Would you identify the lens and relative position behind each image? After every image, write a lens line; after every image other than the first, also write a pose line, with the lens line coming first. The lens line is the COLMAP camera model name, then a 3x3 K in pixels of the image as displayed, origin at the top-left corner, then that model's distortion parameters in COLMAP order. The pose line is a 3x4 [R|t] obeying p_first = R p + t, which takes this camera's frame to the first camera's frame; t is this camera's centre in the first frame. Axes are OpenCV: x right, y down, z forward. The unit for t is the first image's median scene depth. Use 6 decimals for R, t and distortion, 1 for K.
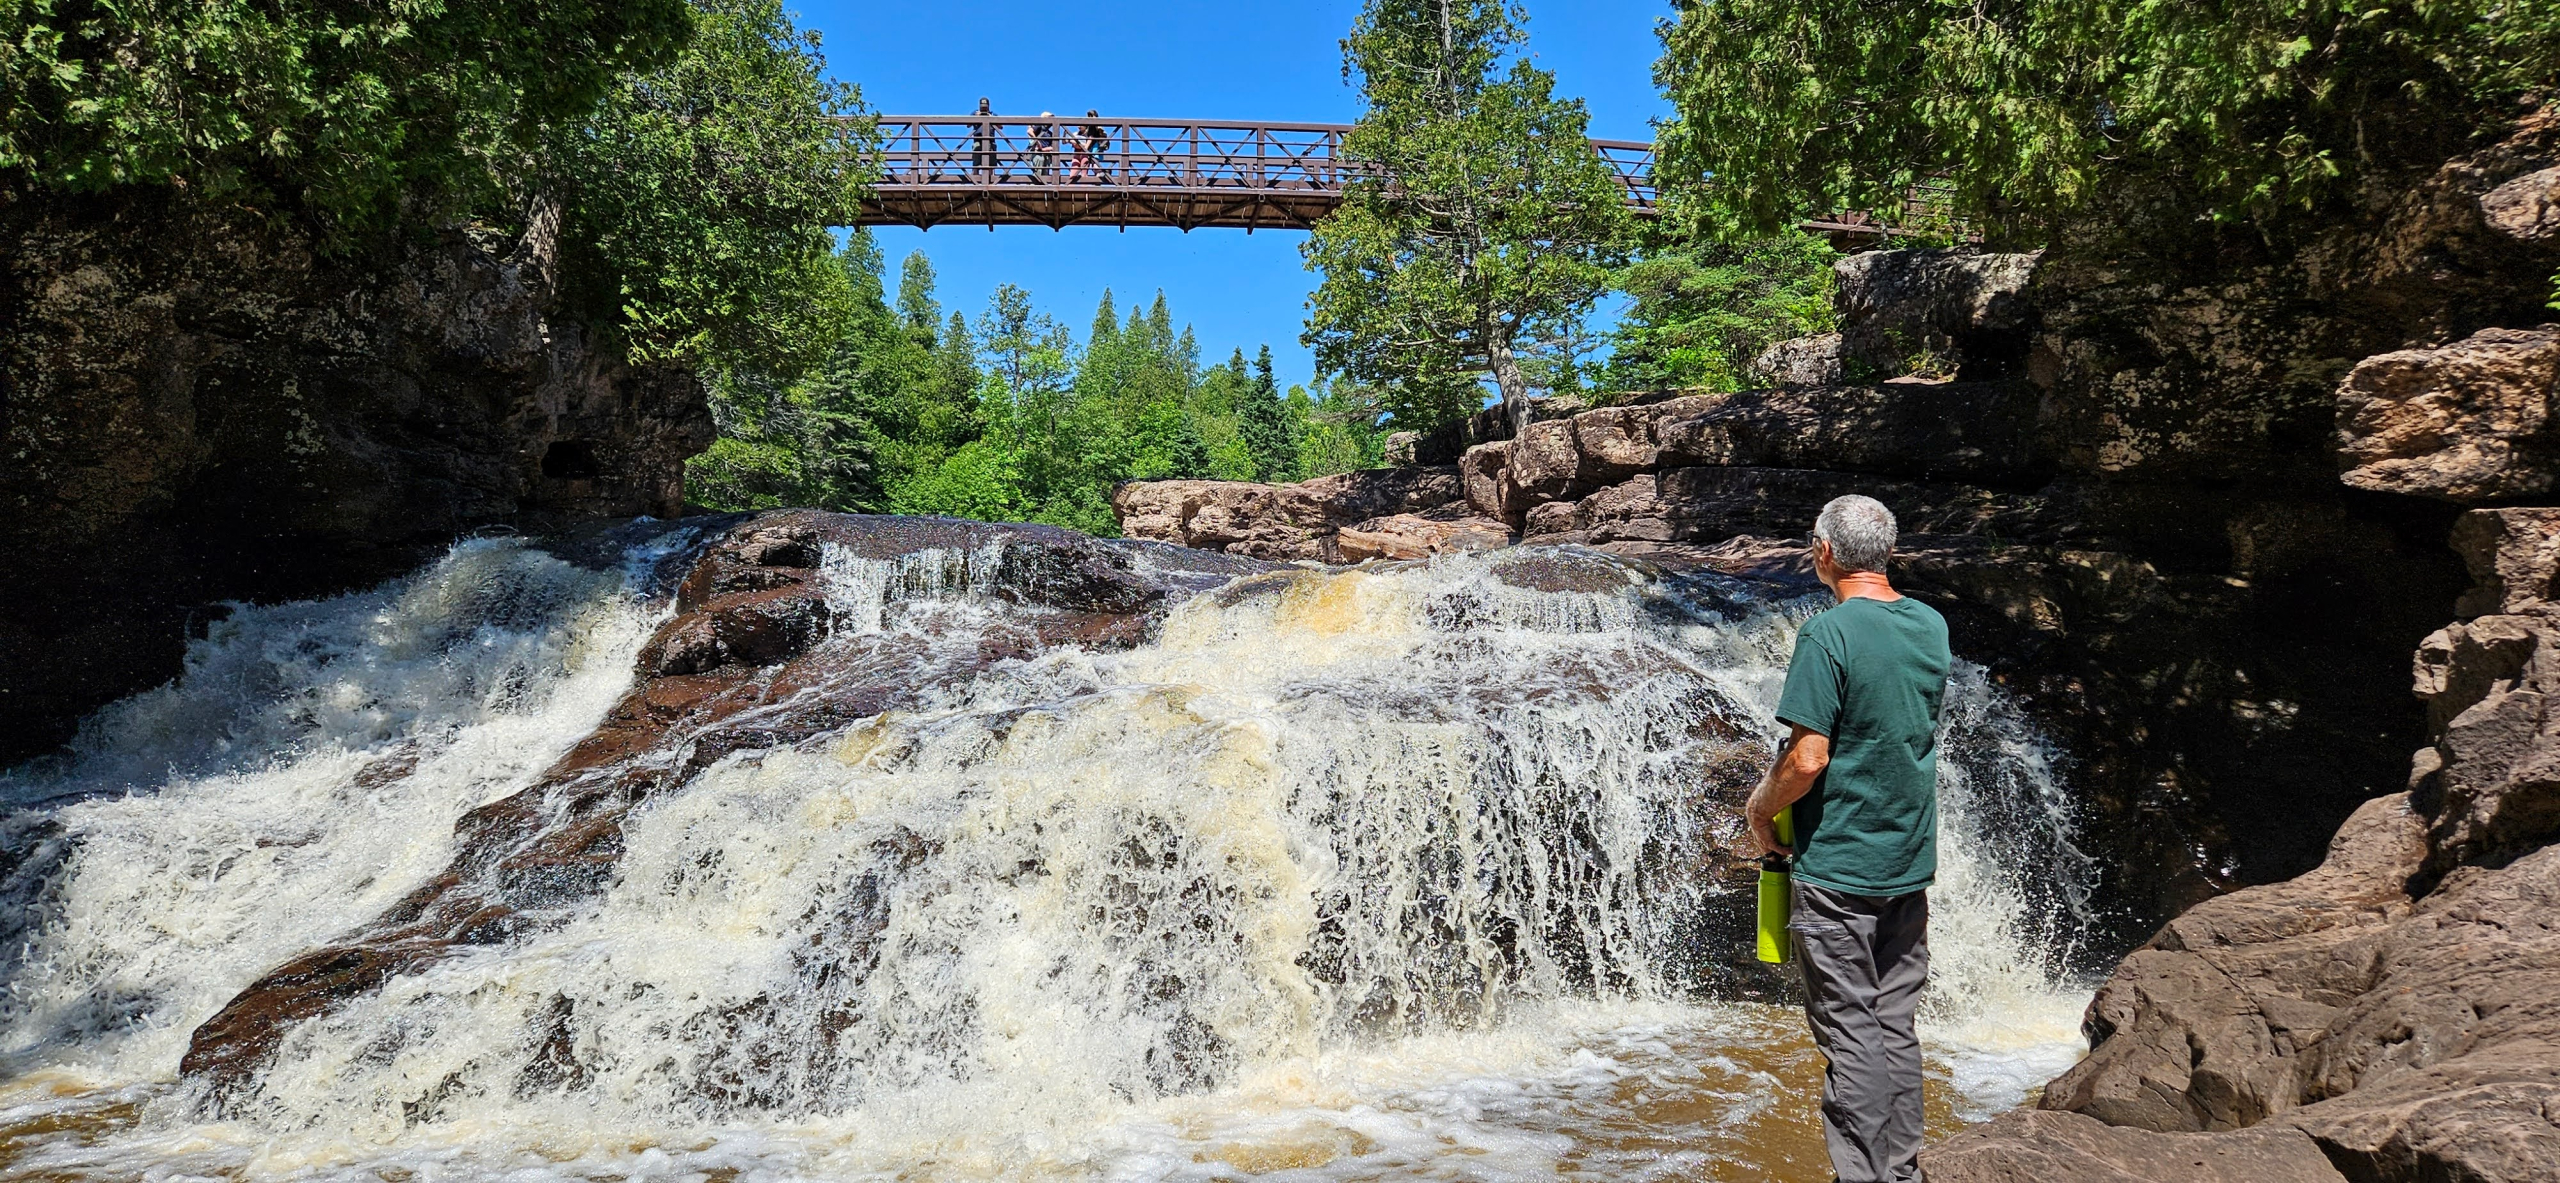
lens RADIAL K [[1618.1, 0, 1283.5], [0, 1618.1, 574.8], [0, 0, 1]] dist [0.088842, -0.059513]
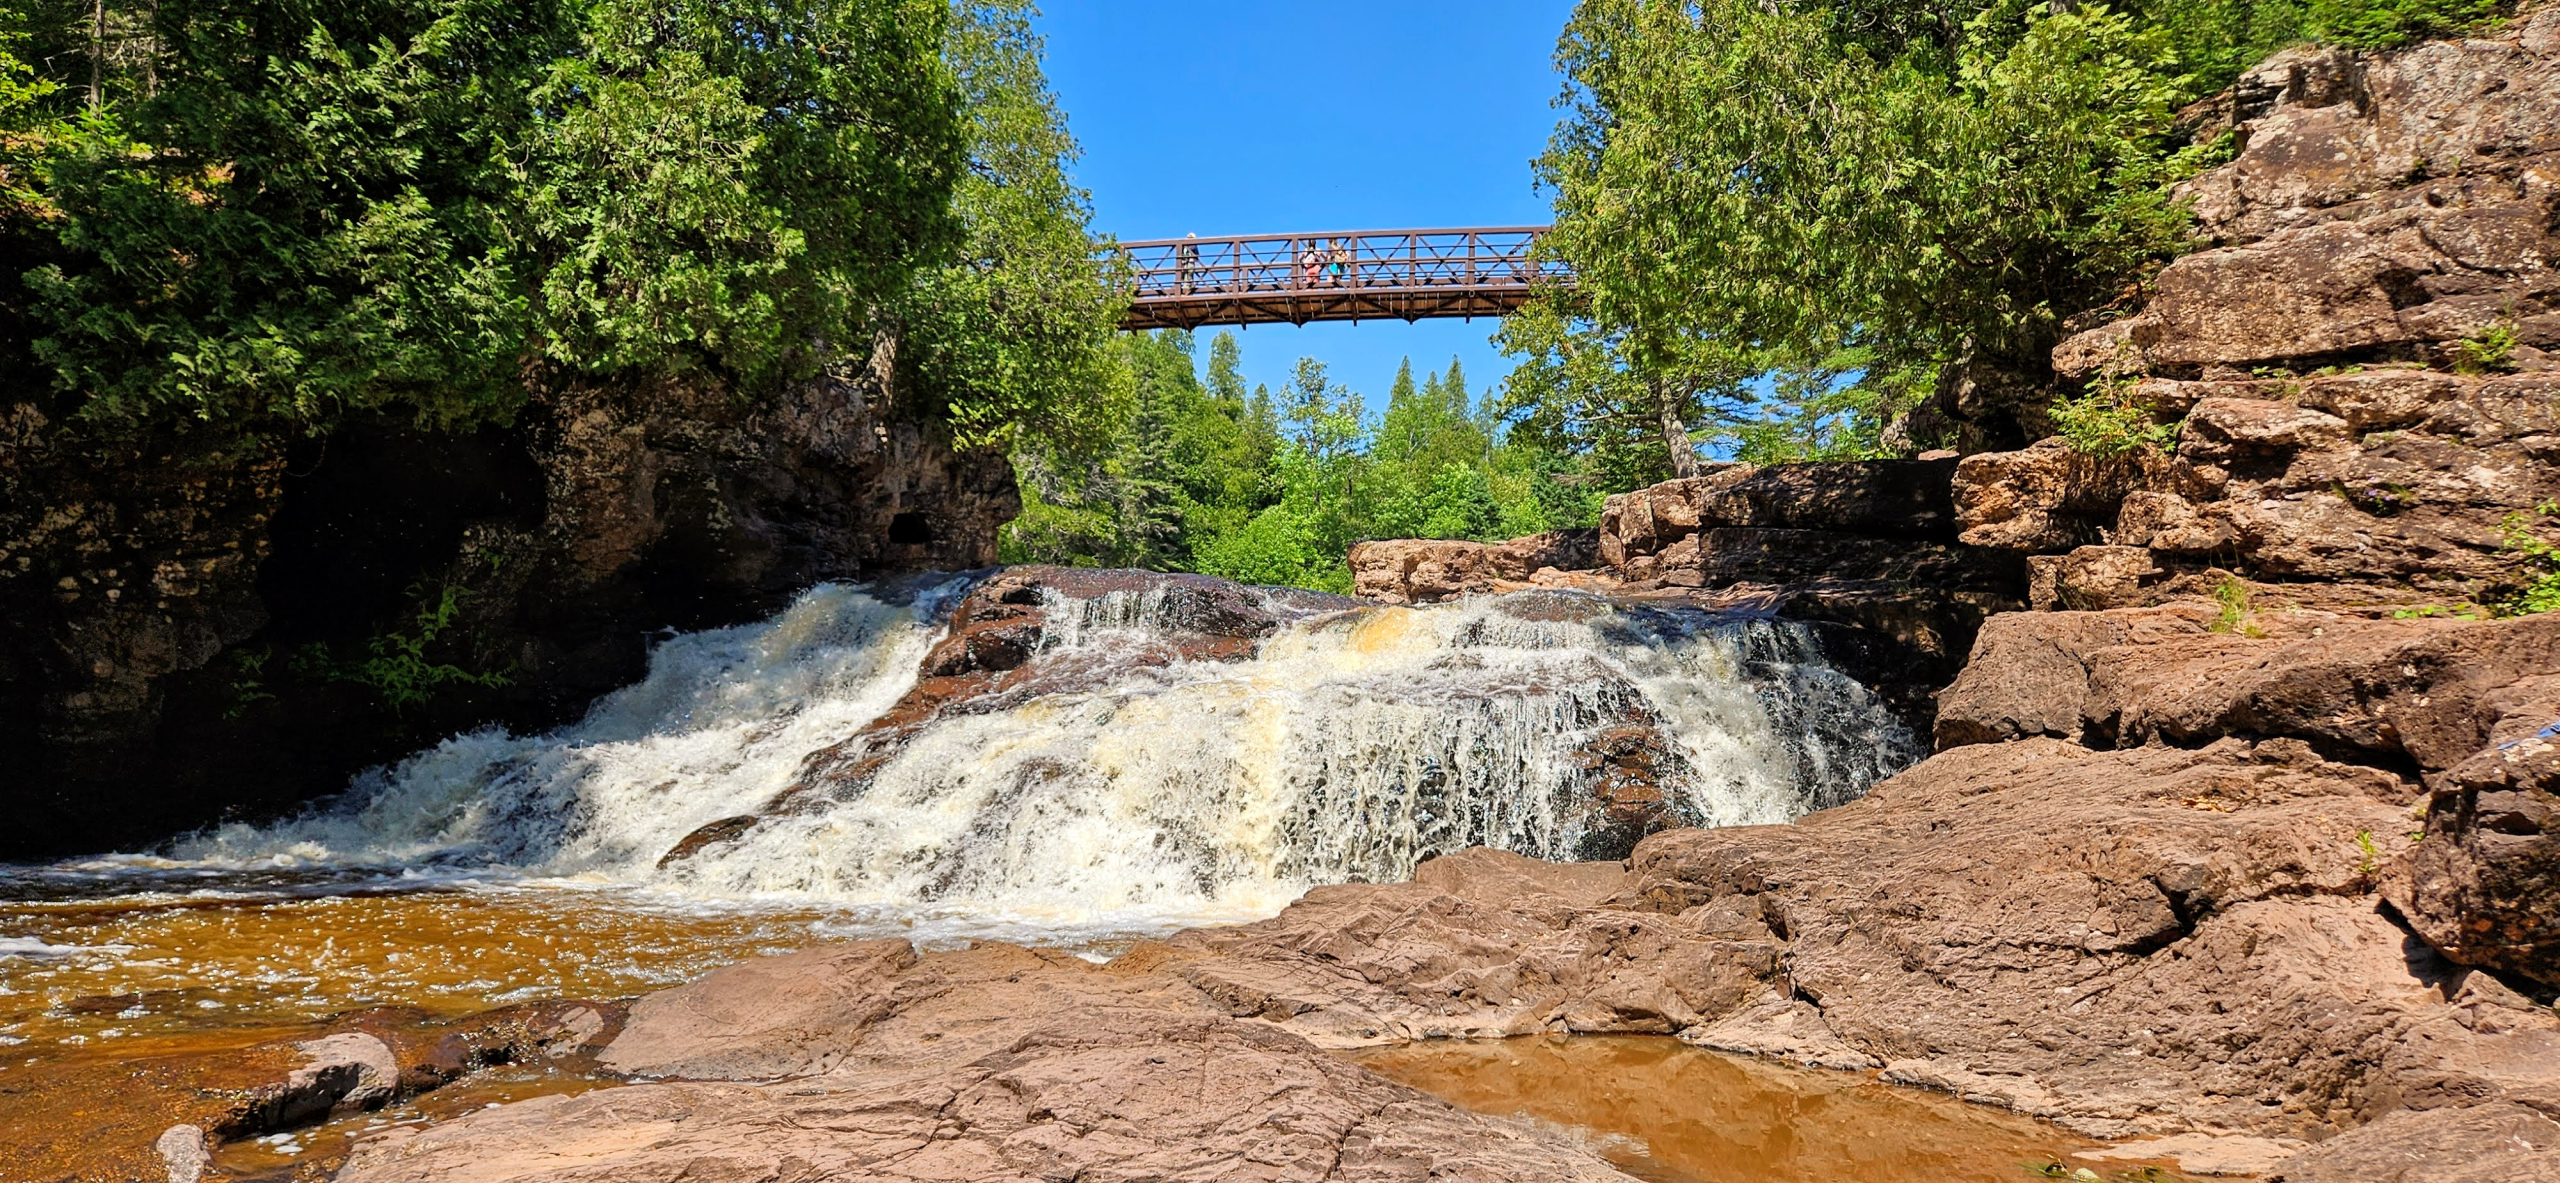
lens RADIAL K [[1618.1, 0, 1283.5], [0, 1618.1, 574.8], [0, 0, 1]] dist [0.088842, -0.059513]
pose [[0.980457, -0.003538, -0.196700, 0.161047], [-0.003545, 0.999358, -0.035643, 0.015135], [0.196700, 0.035644, 0.979816, -0.279454]]
